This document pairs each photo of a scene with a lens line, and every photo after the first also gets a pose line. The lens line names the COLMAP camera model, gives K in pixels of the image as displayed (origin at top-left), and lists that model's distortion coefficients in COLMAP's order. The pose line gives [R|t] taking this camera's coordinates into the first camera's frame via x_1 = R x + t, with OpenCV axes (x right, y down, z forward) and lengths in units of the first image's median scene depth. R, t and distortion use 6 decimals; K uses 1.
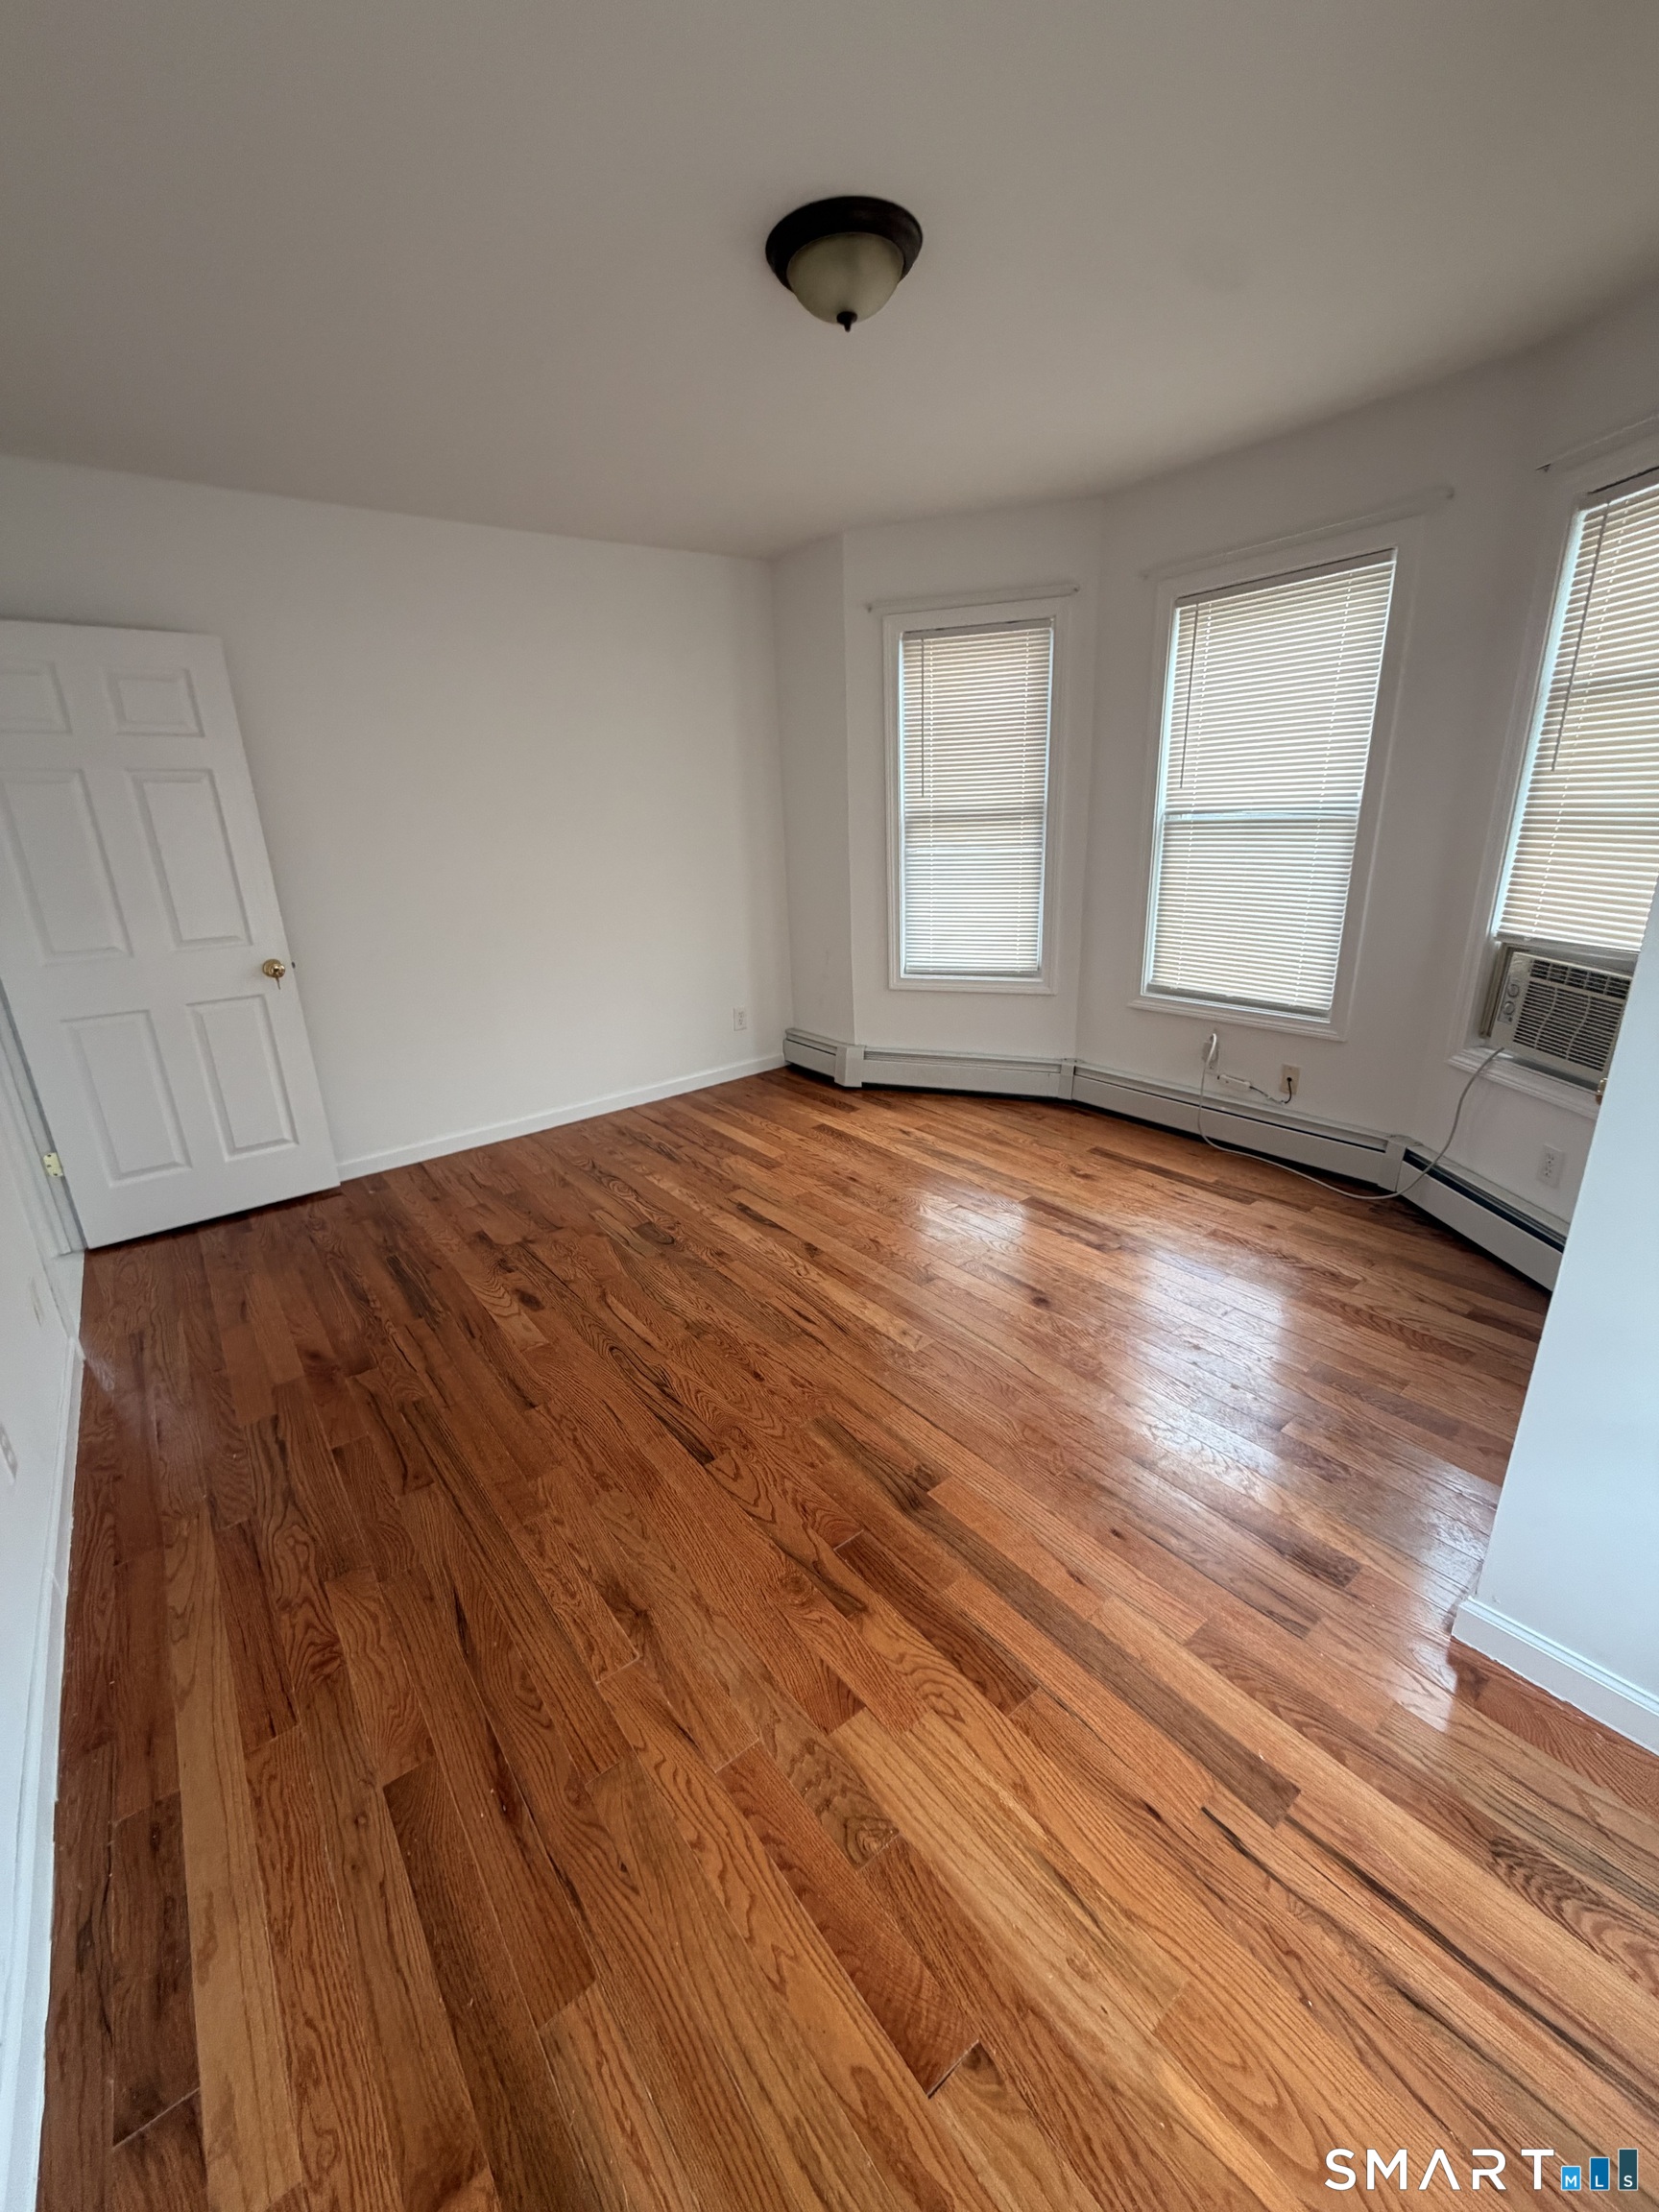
lens RADIAL K [[881.0, 0, 829.5], [0, 881.0, 1106.0], [0, 0, 1]] dist [0.000778, 0.000044]
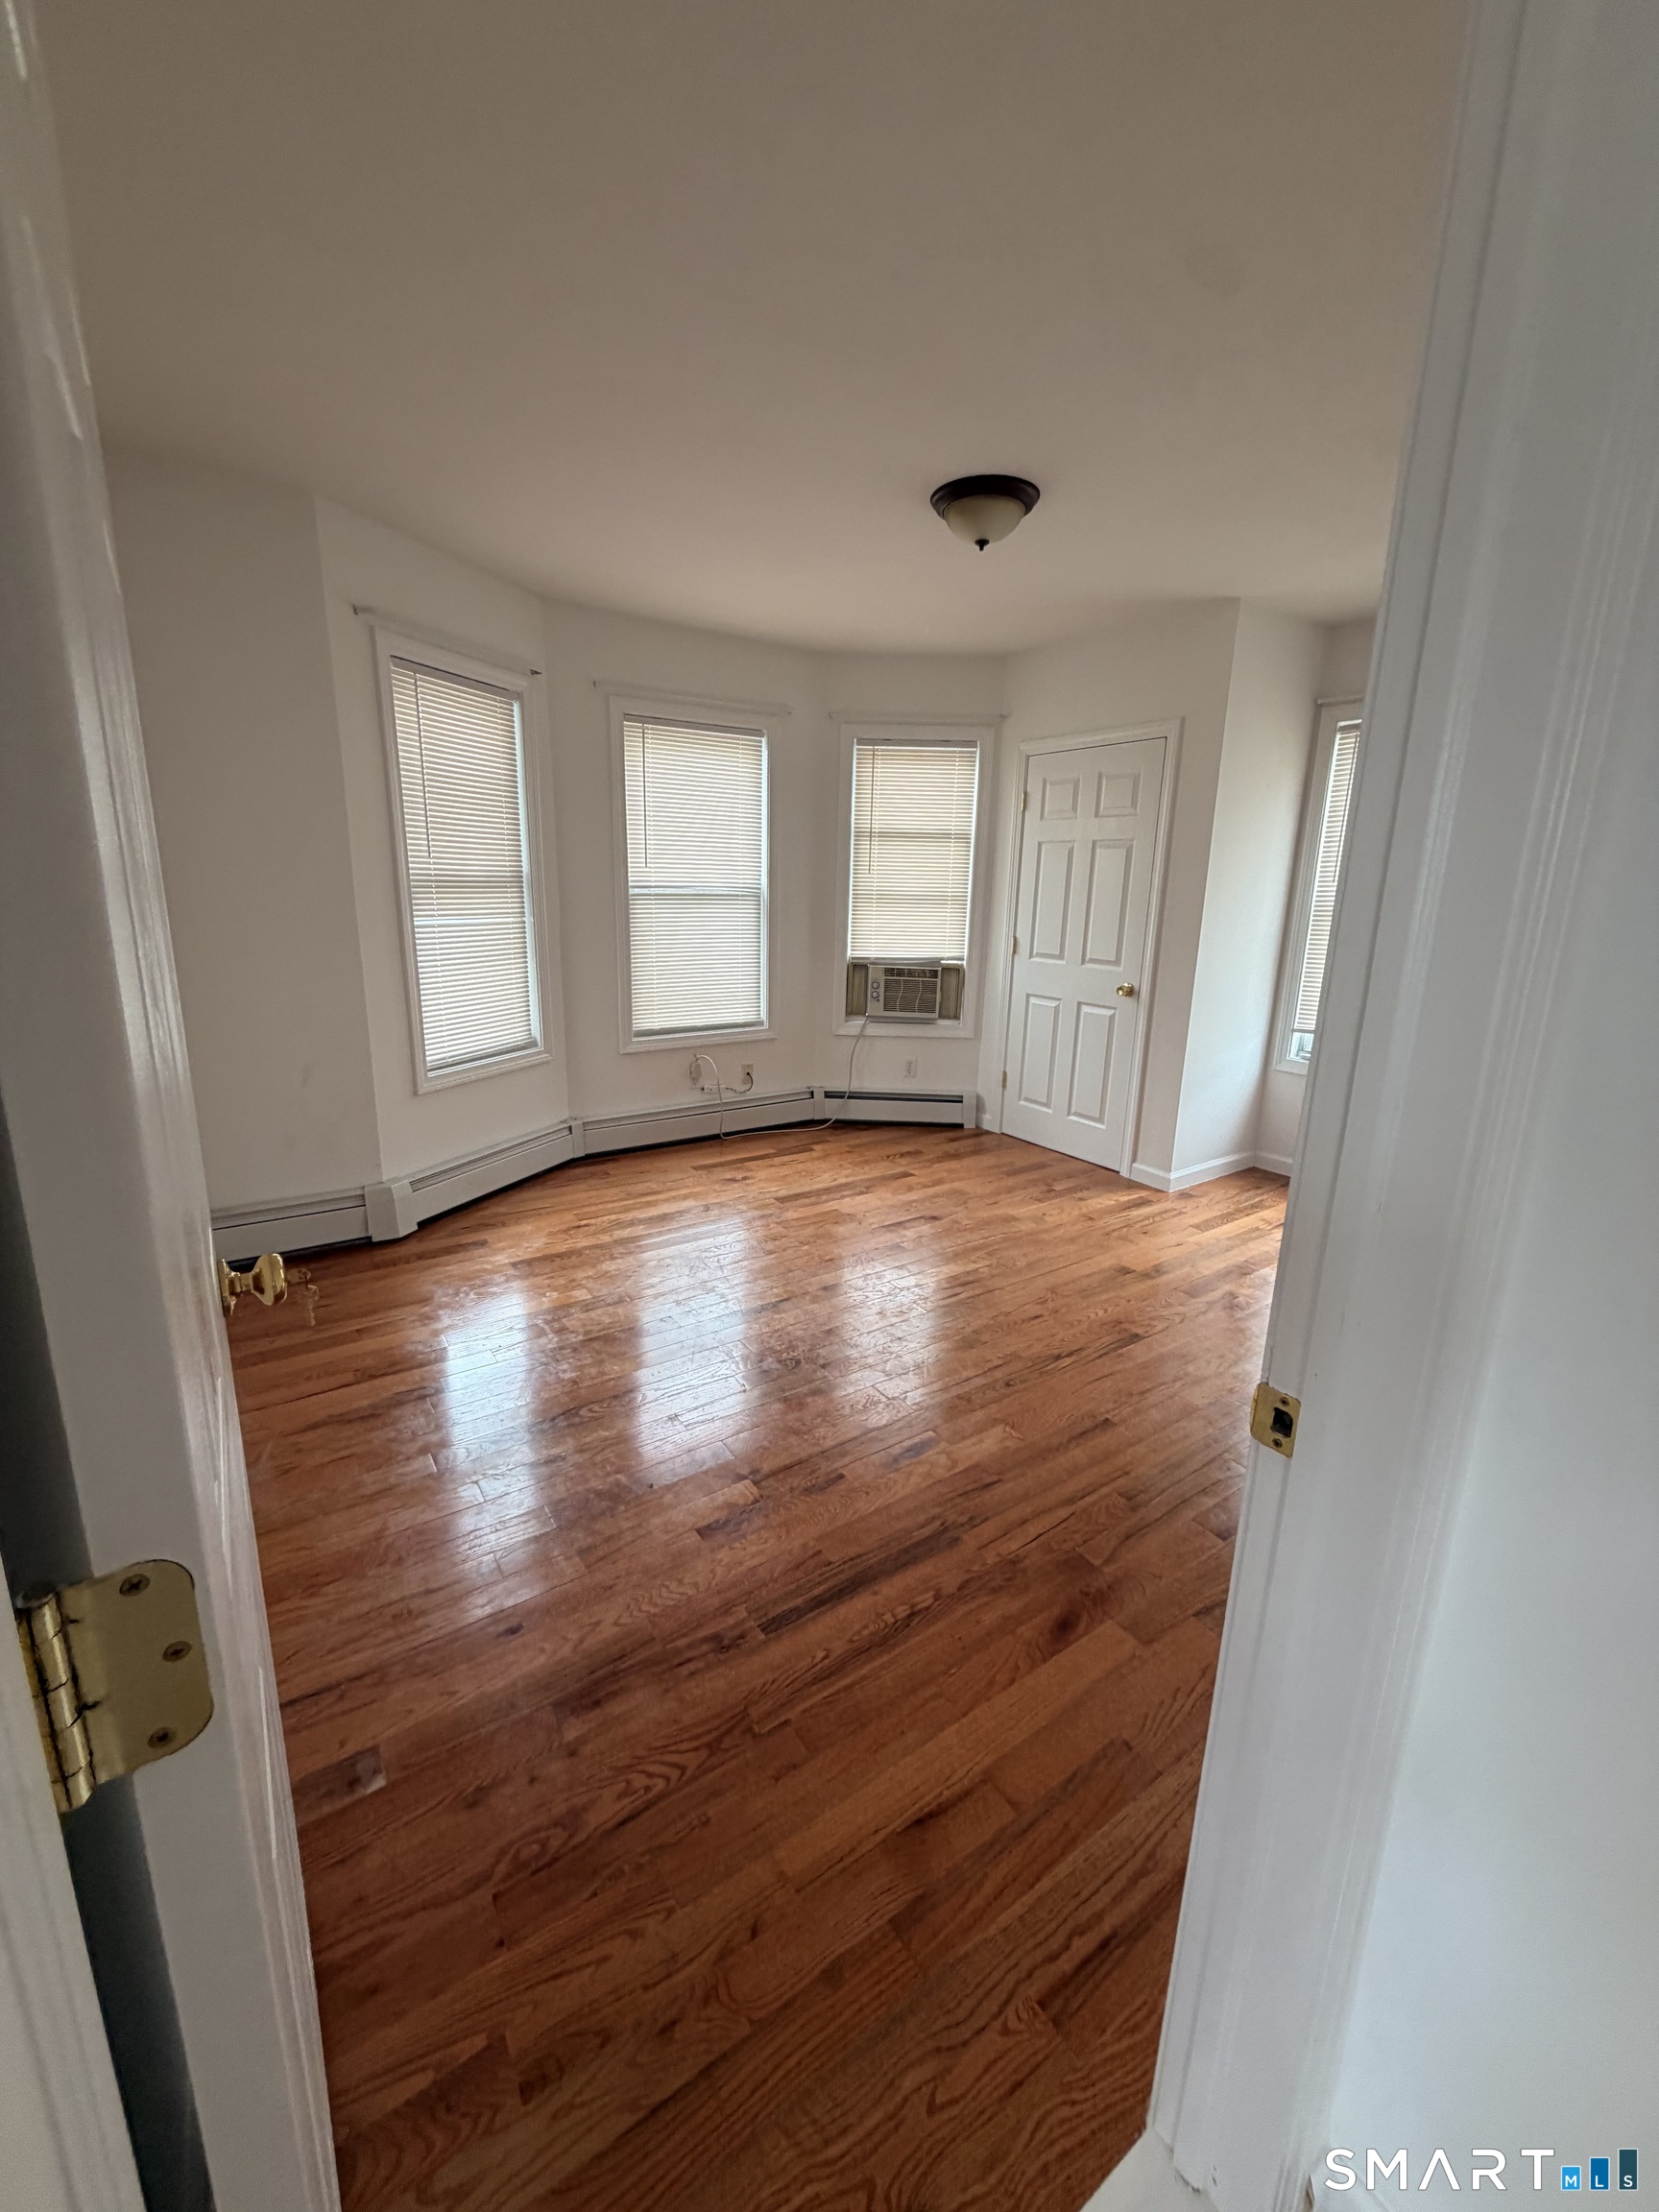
lens RADIAL K [[851.0, 0, 862.2], [0, 851.0, 1098.0], [0, 0, 1]] dist [0.002044, 0.000186]
pose [[0.057111, -0.208065, 0.976446, -0.851020], [0.300545, 0.936257, 0.181923, -0.196028], [-0.952056, 0.283076, 0.116004, 0.706661]]
